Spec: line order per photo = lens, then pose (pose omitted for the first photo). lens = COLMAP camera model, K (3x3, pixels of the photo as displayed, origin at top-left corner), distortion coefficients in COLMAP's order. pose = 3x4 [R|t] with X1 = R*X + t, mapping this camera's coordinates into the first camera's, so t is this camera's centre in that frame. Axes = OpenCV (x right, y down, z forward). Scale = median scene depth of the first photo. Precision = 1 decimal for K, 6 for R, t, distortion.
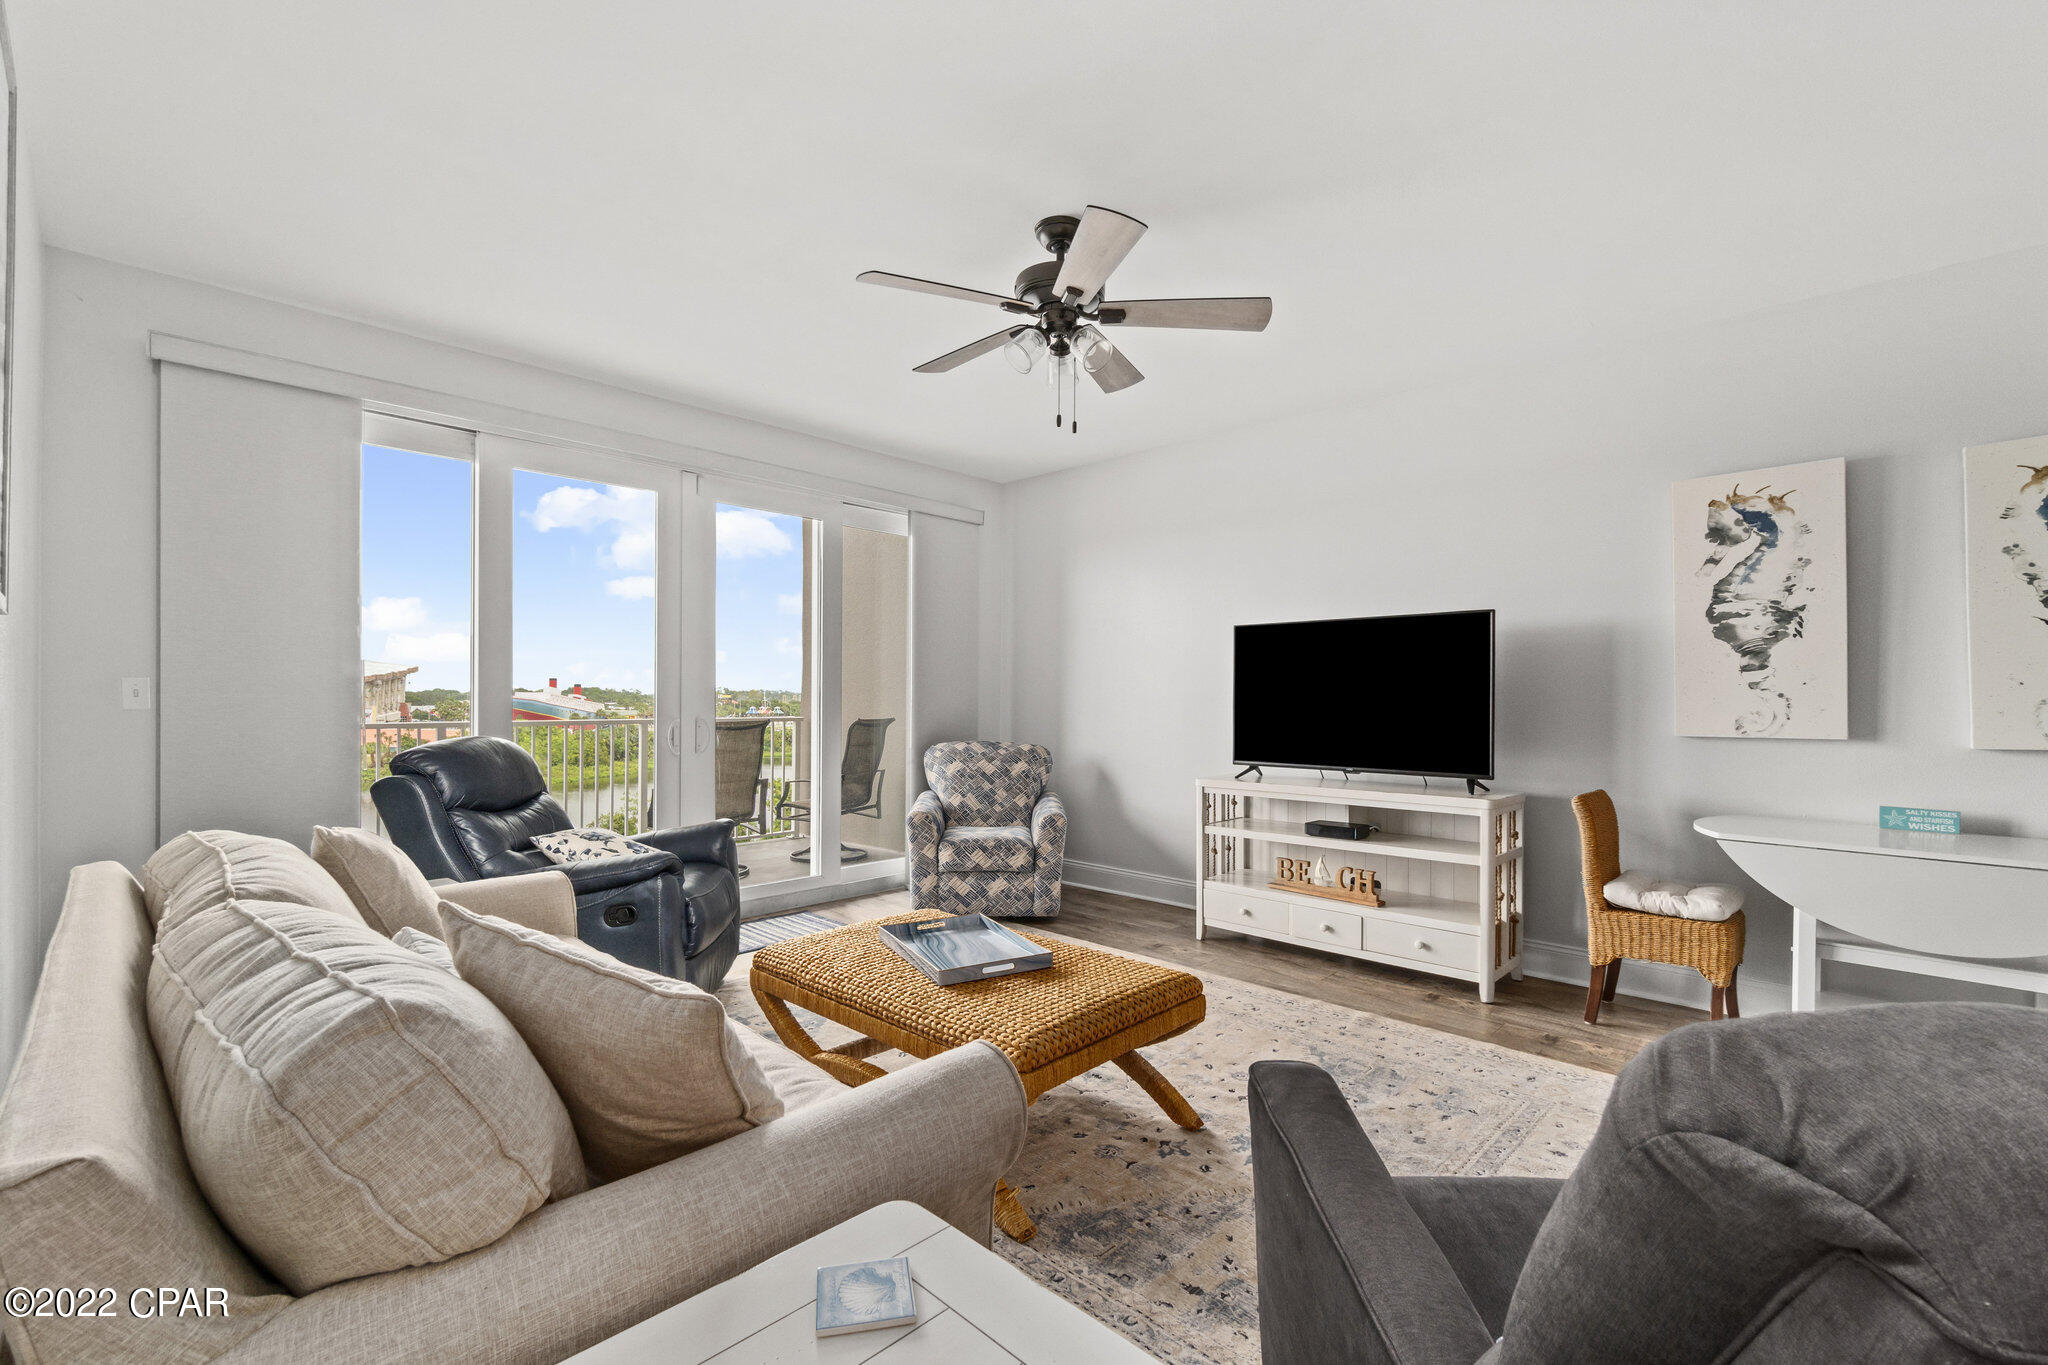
lens RADIAL K [[886.9, 0, 1020.5], [0, 886.9, 700.8], [0, 0, 1]] dist [-0.006092, 0.002187]
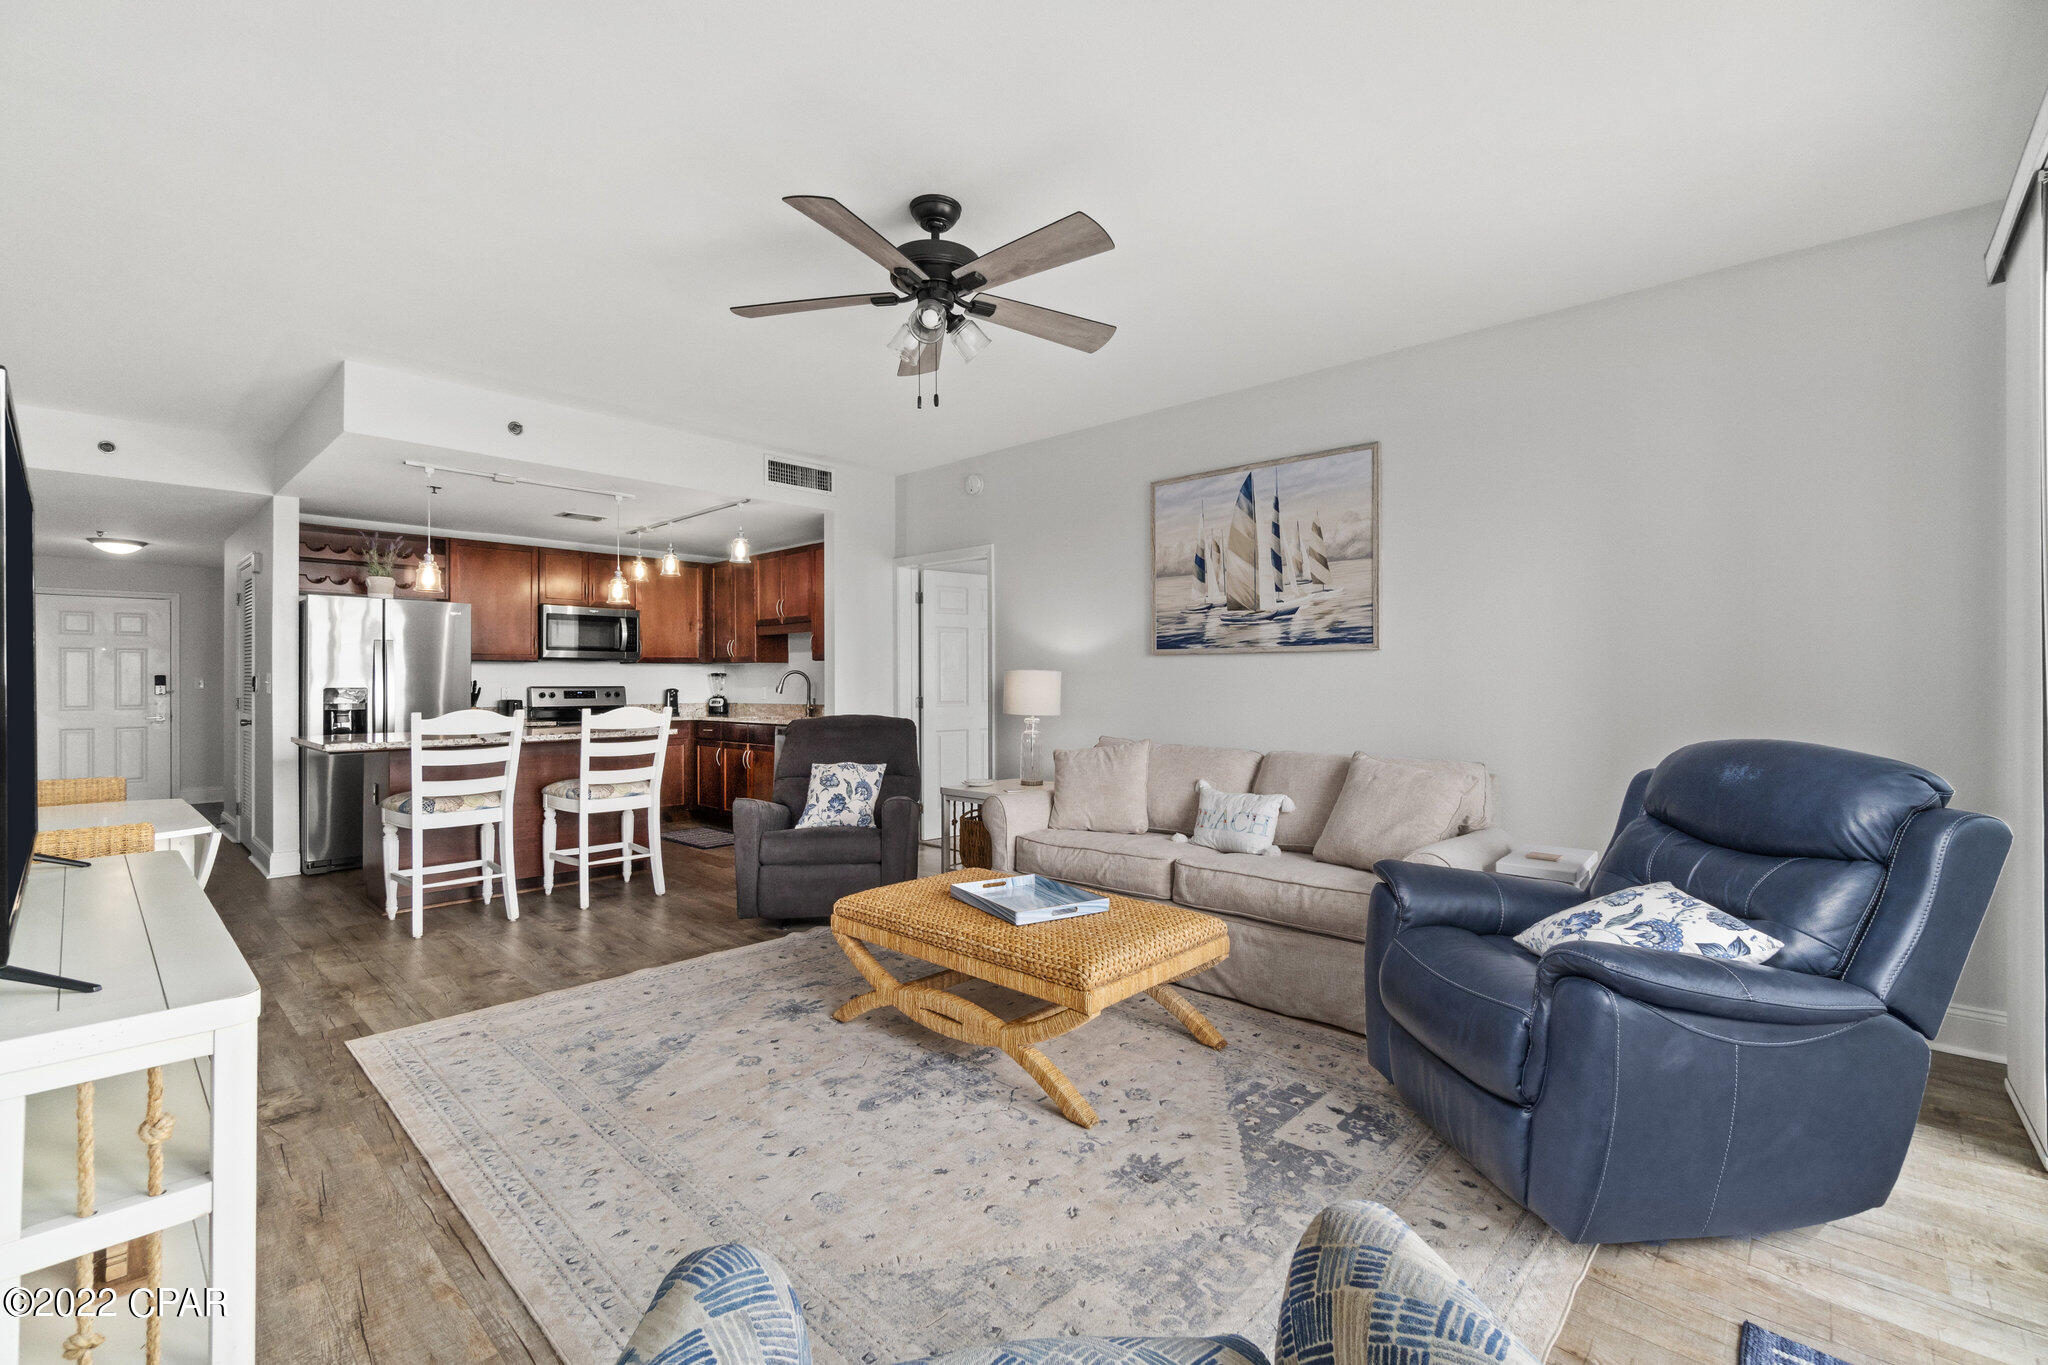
lens RADIAL K [[886.9, 0, 1033.5], [0, 886.9, 673.1], [0, 0, 1]] dist [-0.006092, 0.002187]
pose [[-0.999649, -0.001601, -0.026450, -0.034562], [-0.001525, 0.999995, -0.002883, -0.007834], [0.026454, -0.002842, -0.999646, 1.691031]]
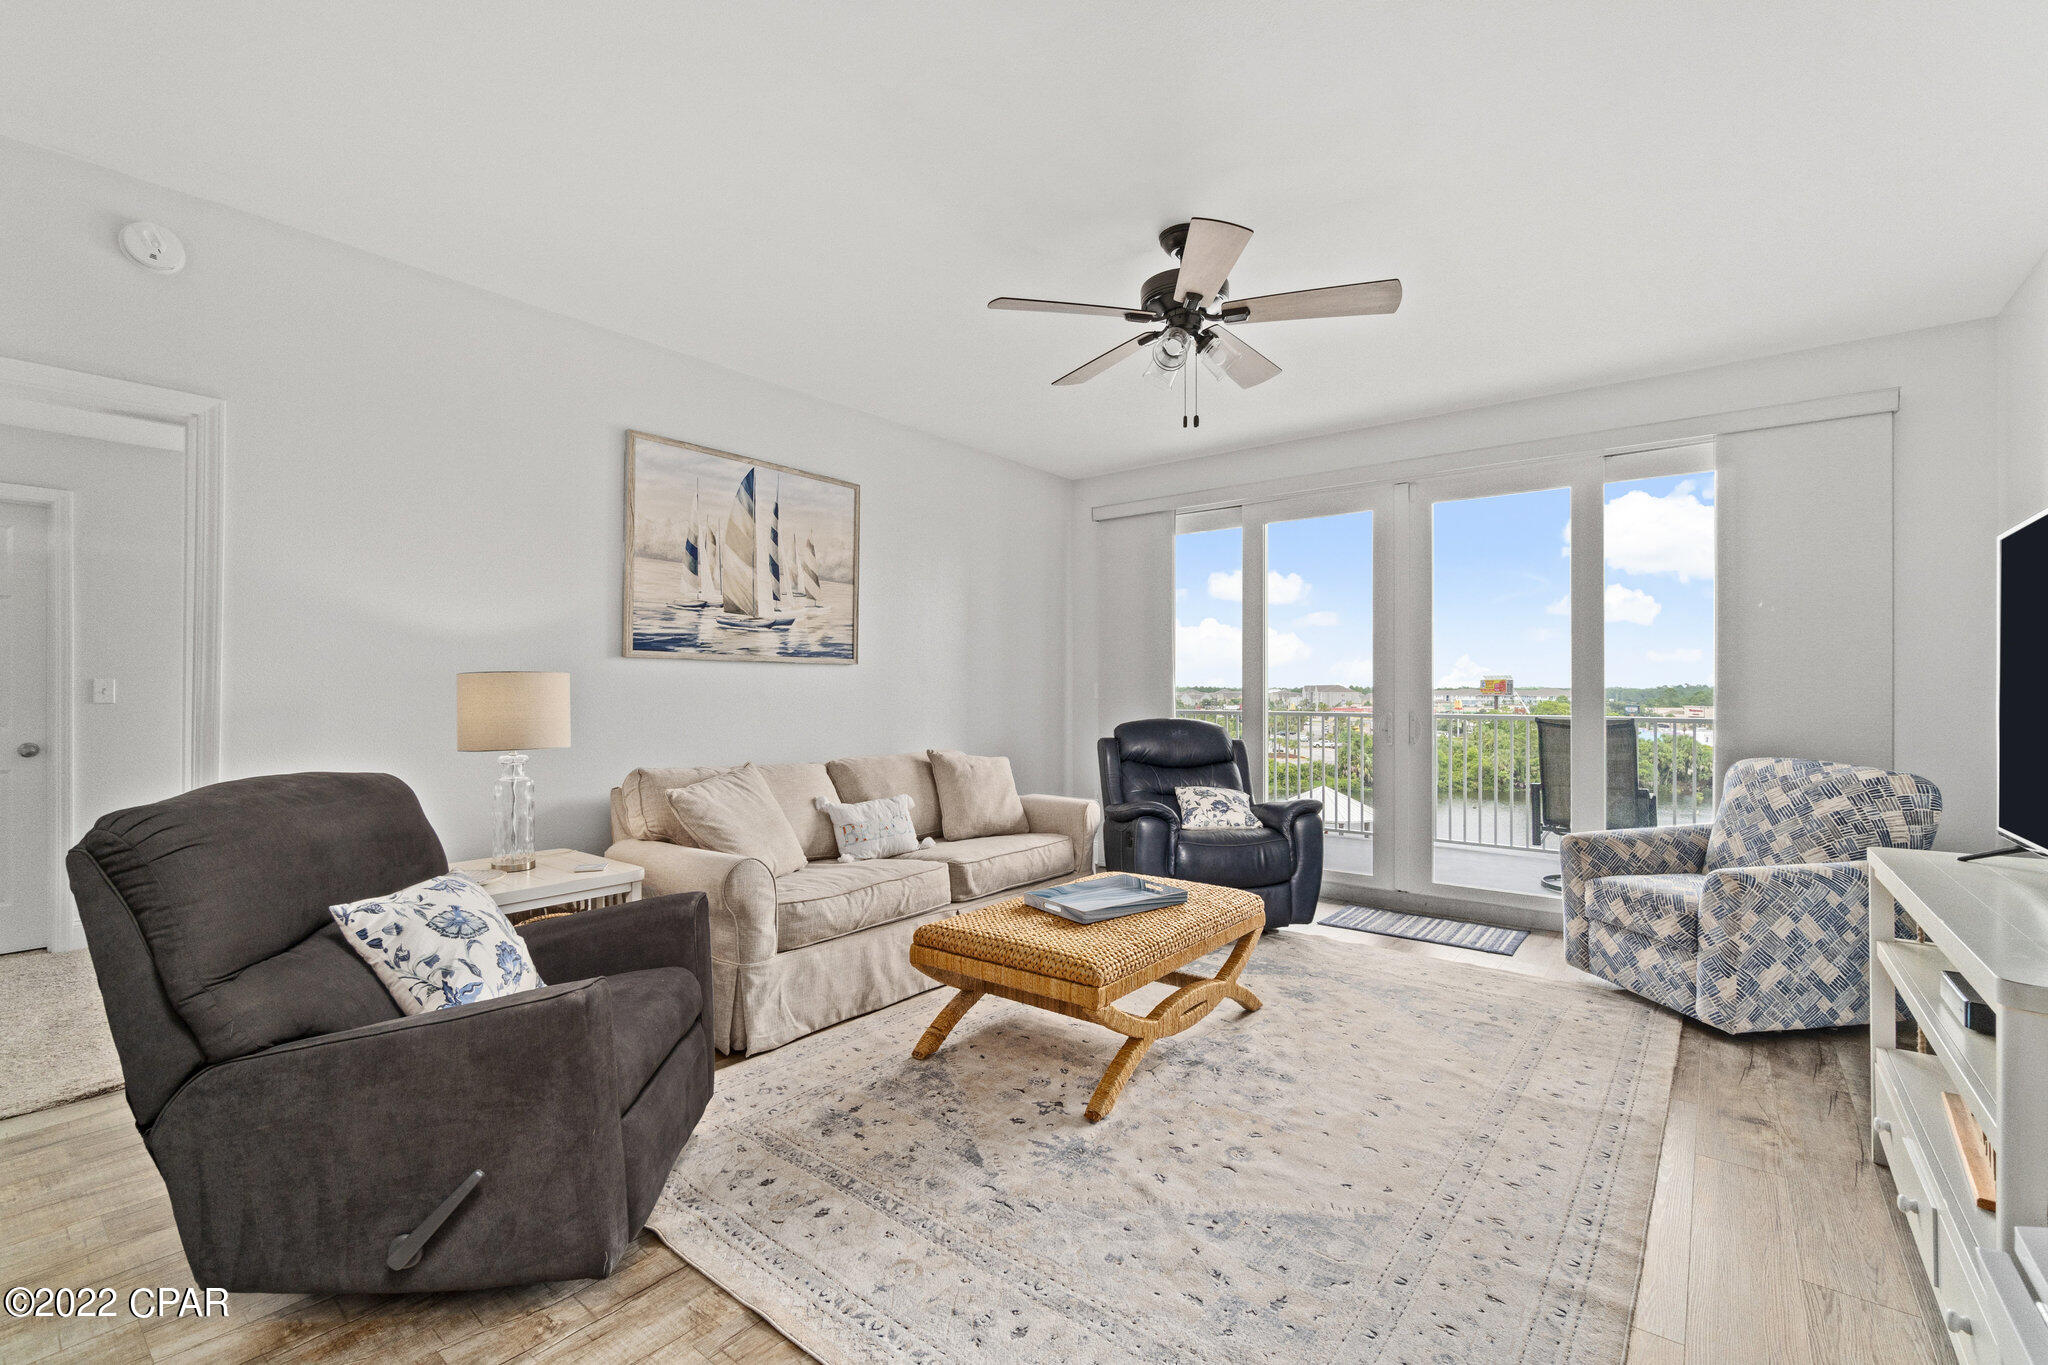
lens RADIAL K [[886.9, 0, 1023.7], [0, 886.9, 677.9], [0, 0, 1]] dist [-0.006092, 0.002187]
pose [[0.098932, -0.018380, -0.994924, 0.886666], [-0.004905, 0.999808, -0.018958, 0.001971], [0.995082, 0.006756, 0.098823, 0.606489]]
